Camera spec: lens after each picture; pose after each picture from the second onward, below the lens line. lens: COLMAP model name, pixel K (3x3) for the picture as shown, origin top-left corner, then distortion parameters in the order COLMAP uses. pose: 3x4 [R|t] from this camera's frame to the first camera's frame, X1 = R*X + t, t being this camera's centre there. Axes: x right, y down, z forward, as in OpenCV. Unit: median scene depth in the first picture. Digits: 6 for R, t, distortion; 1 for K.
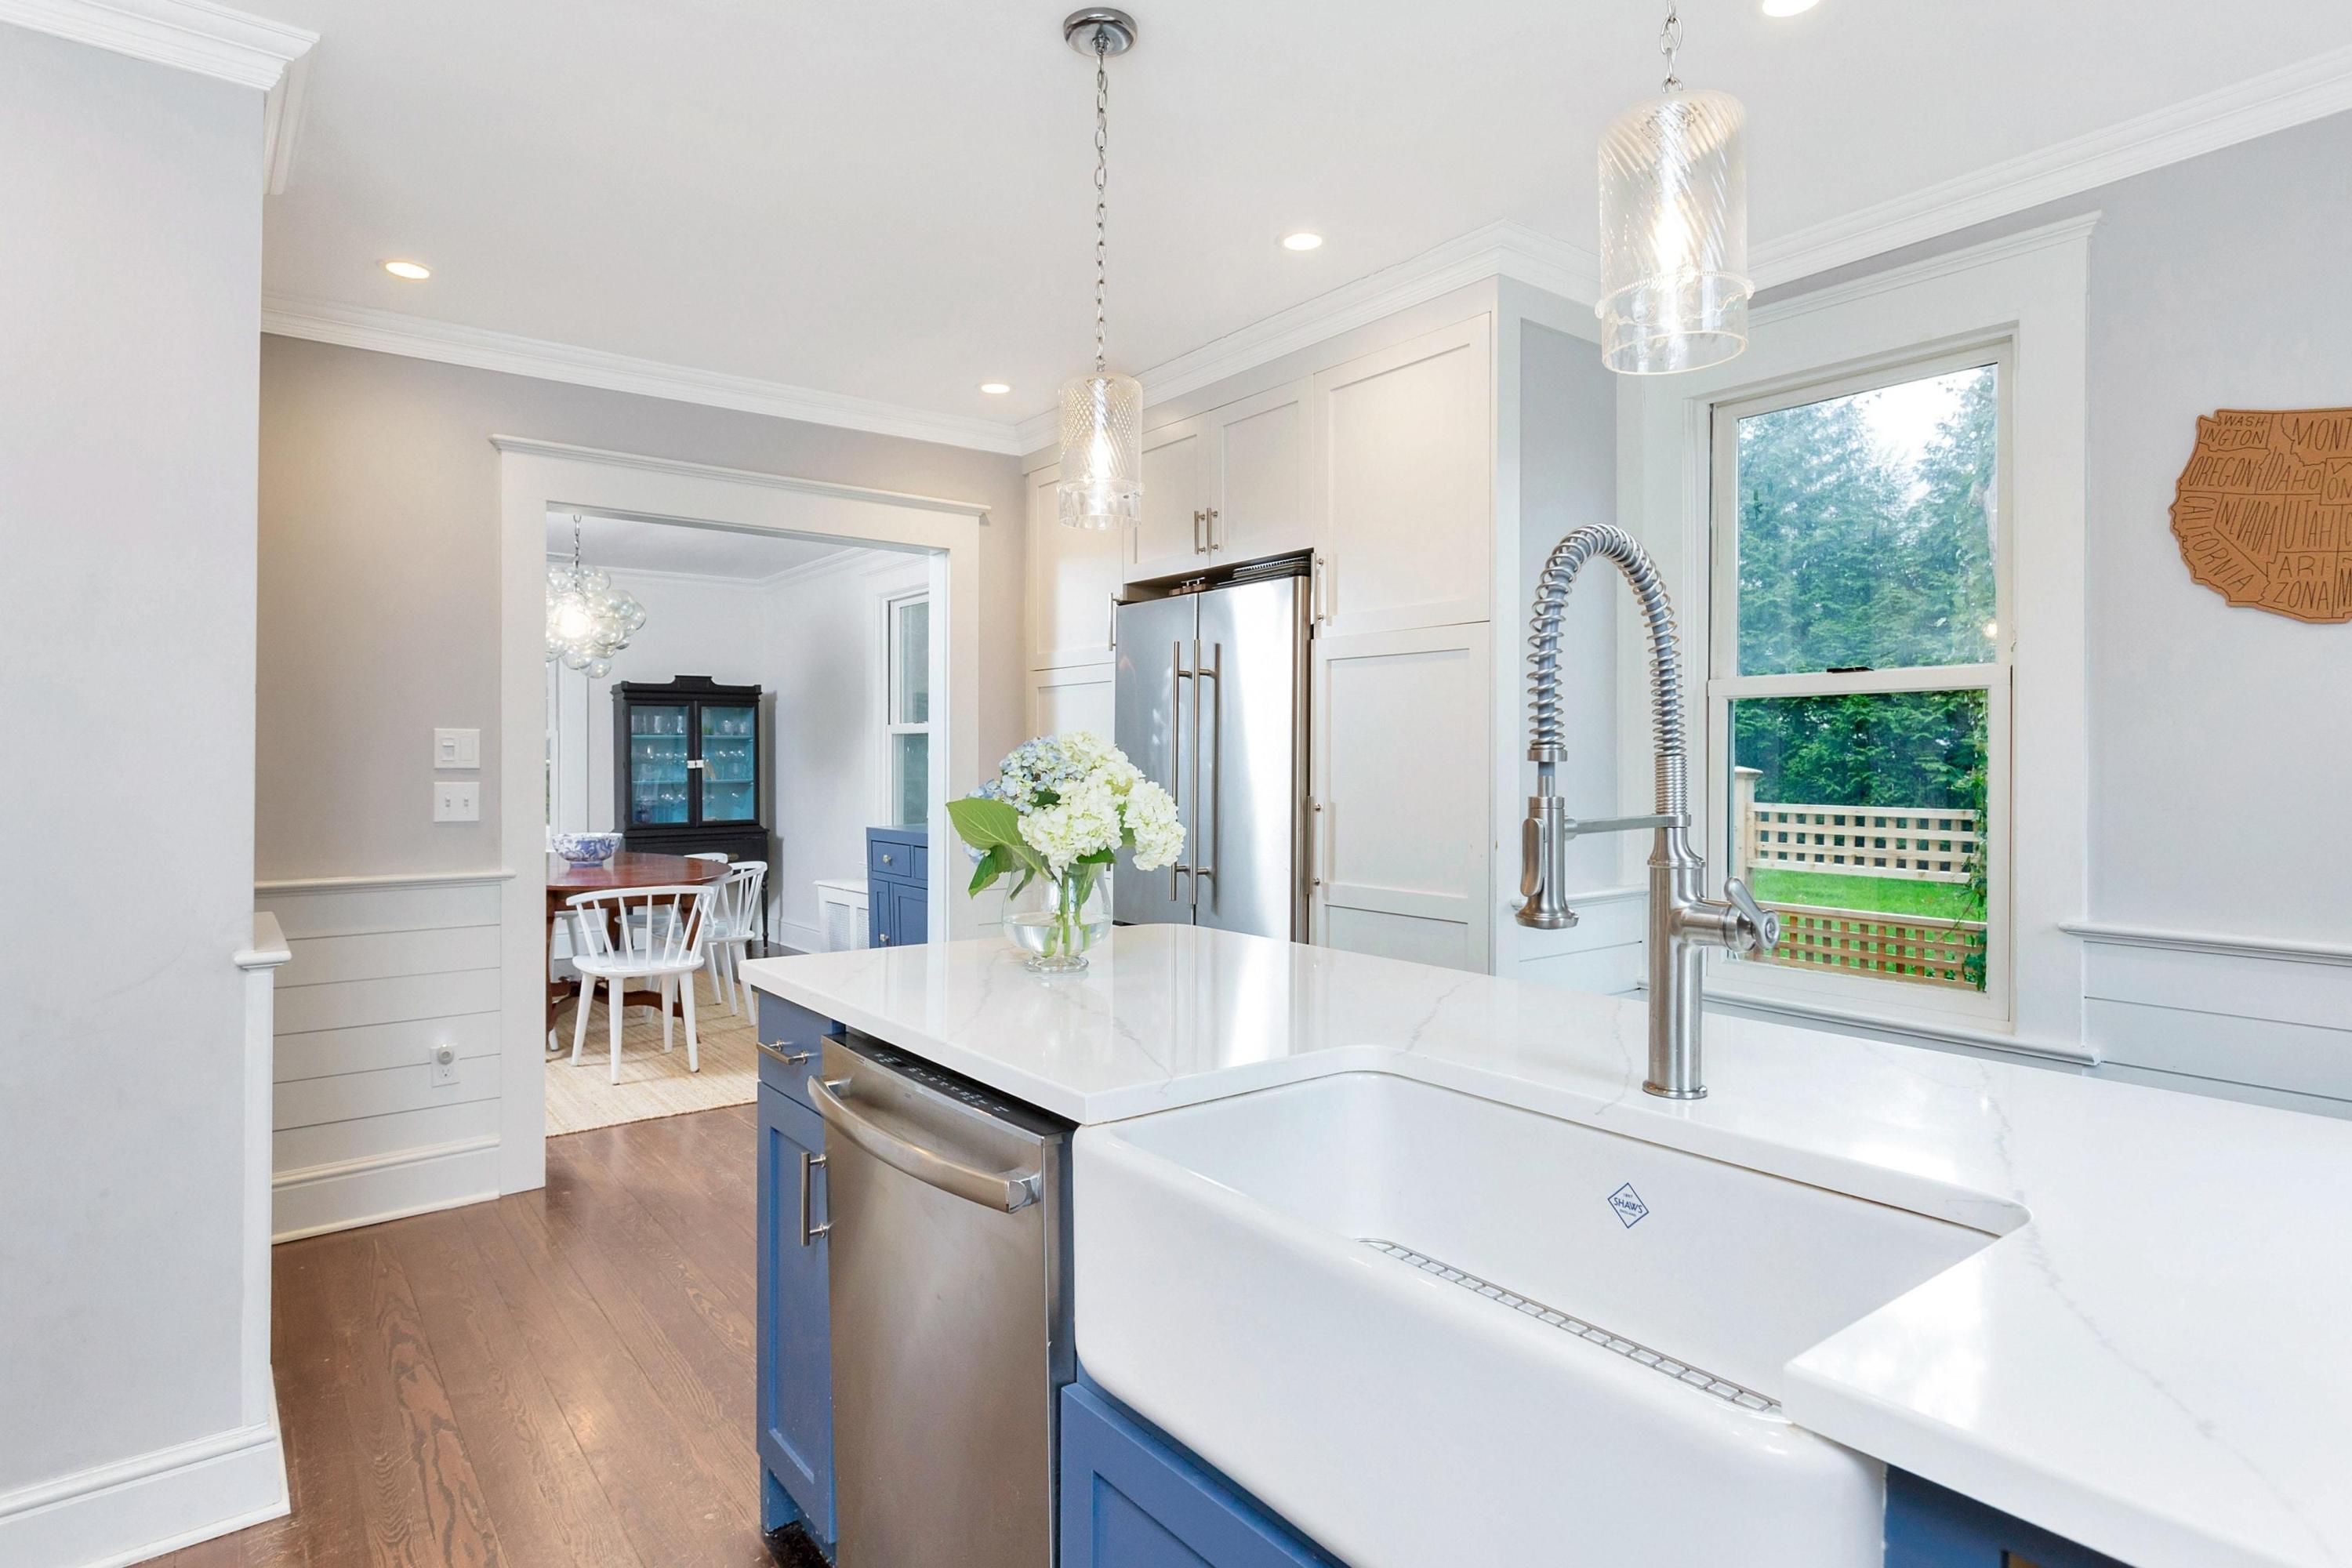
lens RADIAL K [[1232.5, 0, 1181.9], [0, 1232.5, 752.2], [0, 0, 1]] dist [-0.001024, -0.000447]
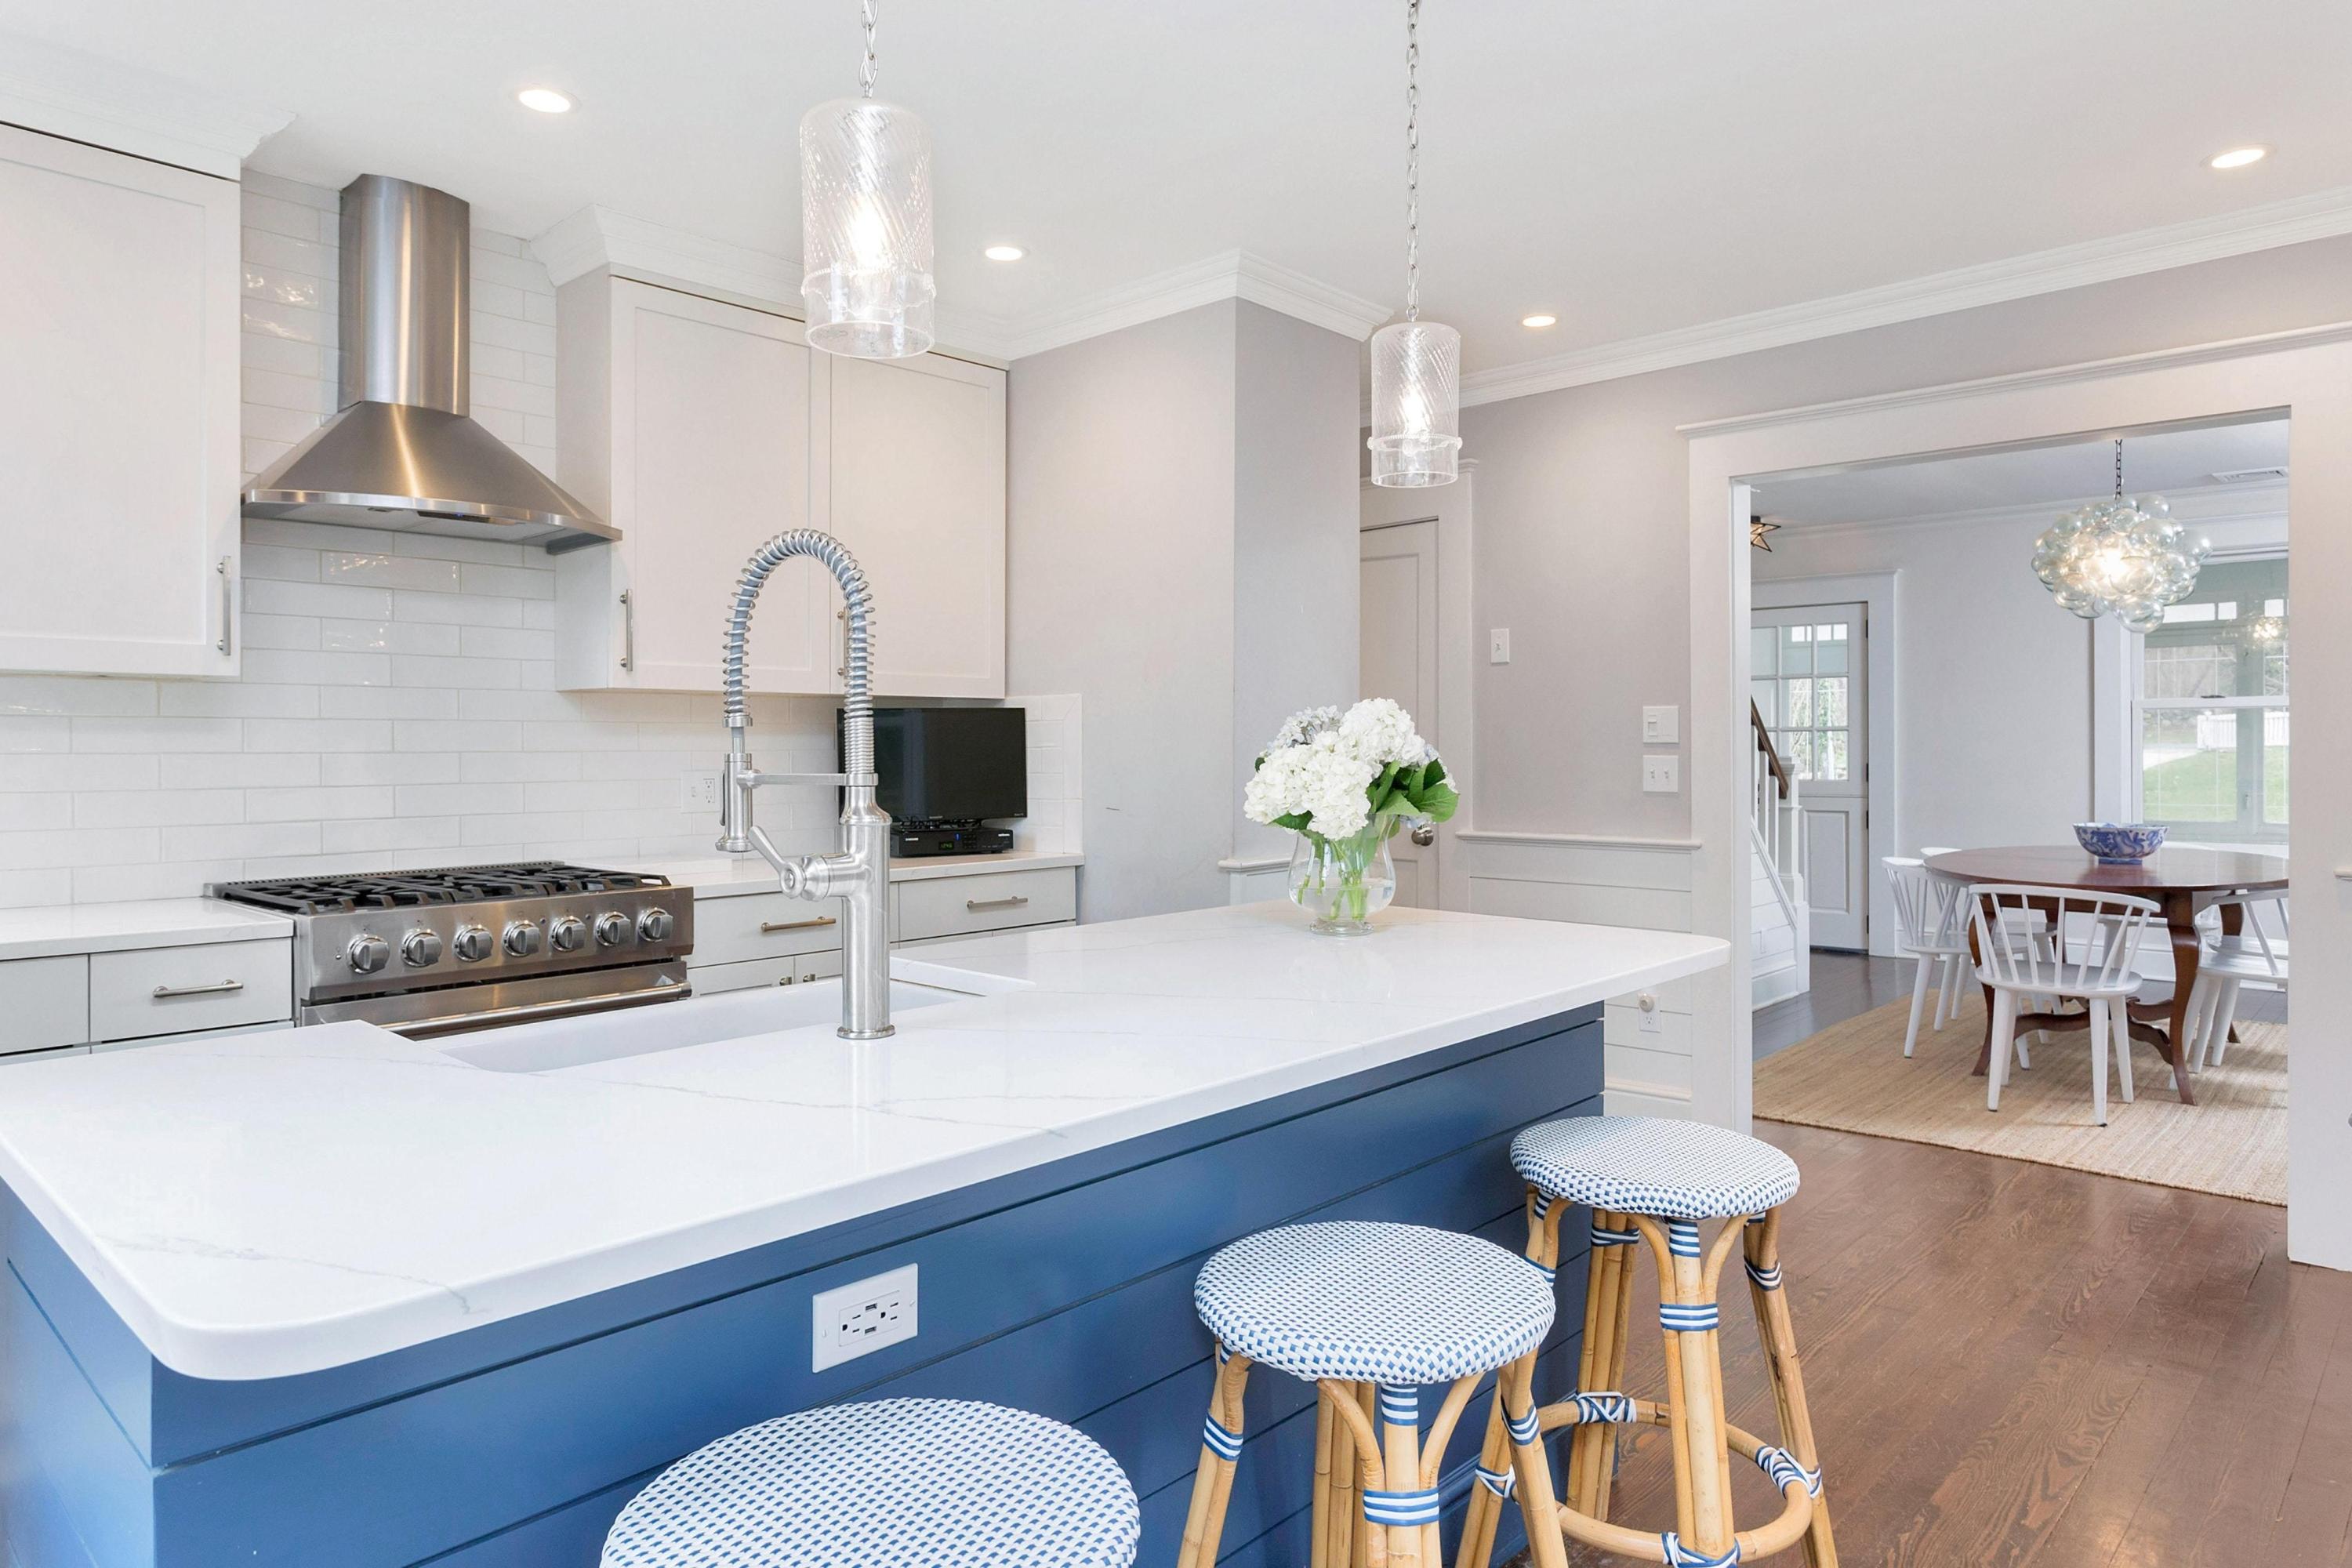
lens RADIAL K [[1448.7, 0, 1179.5], [0, 1448.7, 737.5], [0, 0, 1]] dist [0.001227, 0.000939]
pose [[0.168237, -0.007390, -0.985719, 0.593262], [0.012971, 0.999902, -0.005283, 0.009834], [0.985661, -0.011897, 0.168317, 0.369679]]
